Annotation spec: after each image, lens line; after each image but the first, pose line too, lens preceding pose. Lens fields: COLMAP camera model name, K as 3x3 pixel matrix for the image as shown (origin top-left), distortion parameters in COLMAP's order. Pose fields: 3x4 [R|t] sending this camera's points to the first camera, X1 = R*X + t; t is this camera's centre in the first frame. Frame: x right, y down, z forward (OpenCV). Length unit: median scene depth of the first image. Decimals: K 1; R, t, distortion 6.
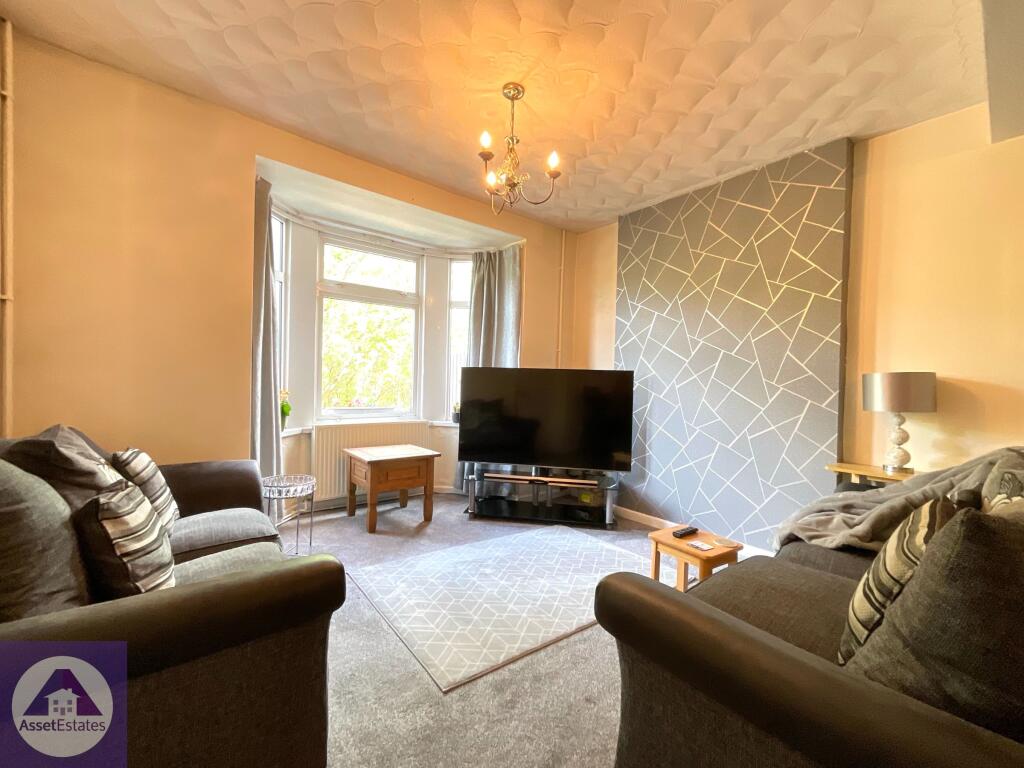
lens RADIAL K [[412.2, 0, 511.4], [0, 412.2, 390.9], [0, 0, 1]] dist [-0.011900, -0.000066]
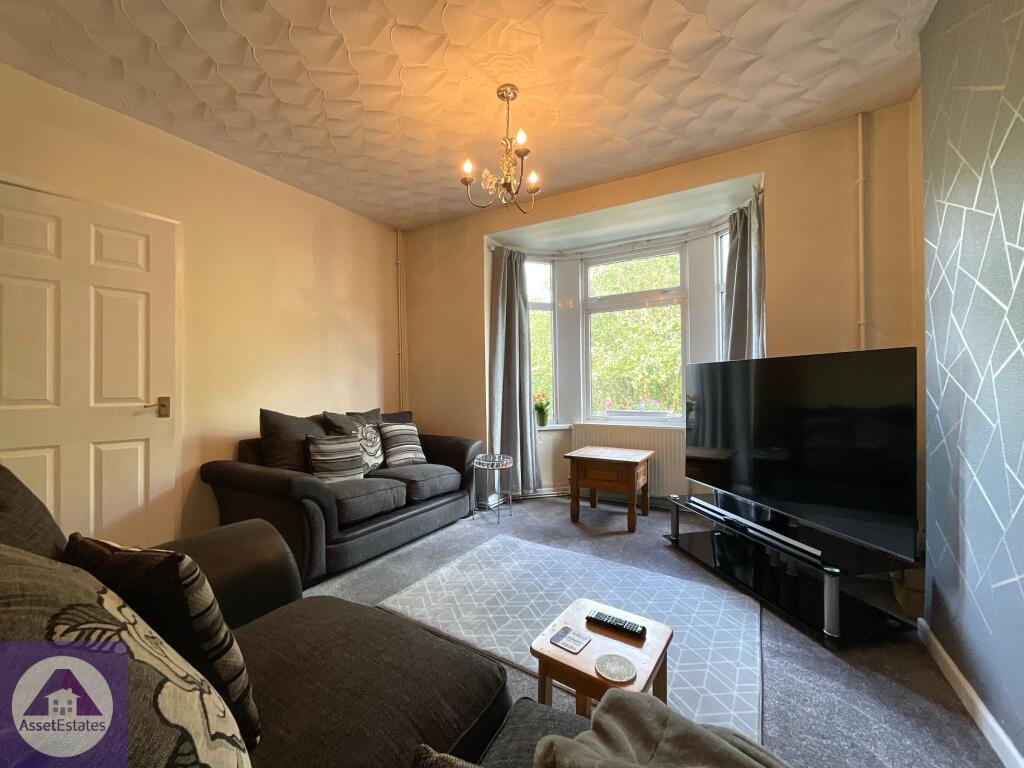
lens RADIAL K [[412.2, 0, 510.9], [0, 412.2, 385.3], [0, 0, 1]] dist [-0.011900, -0.000066]
pose [[0.364333, -0.027872, -0.930852, 0.543761], [-0.002859, 0.999514, -0.031047, 0.012174], [0.931265, 0.013973, 0.364076, 0.378705]]
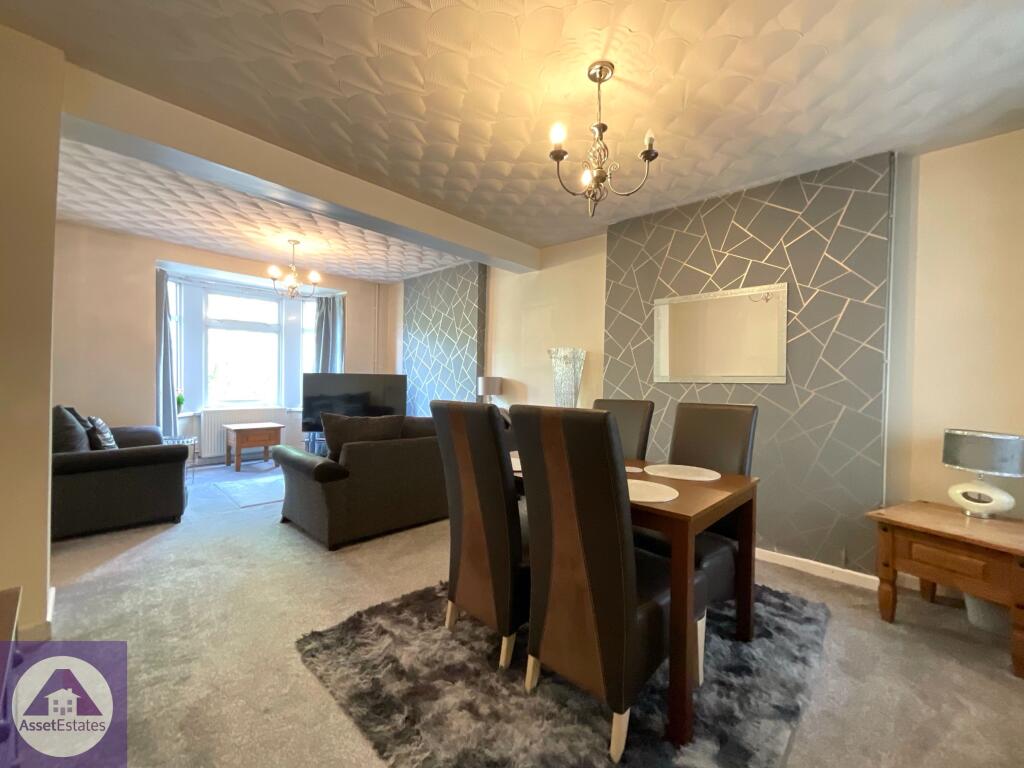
lens RADIAL K [[412.2, 0, 513.8], [0, 412.2, 392.4], [0, 0, 1]] dist [-0.011900, -0.000066]
pose [[0.990162, -0.012073, 0.139401, 0.475698], [0.010362, 0.999862, 0.012997, 0.005229], [-0.139538, -0.011425, 0.990151, -0.706757]]
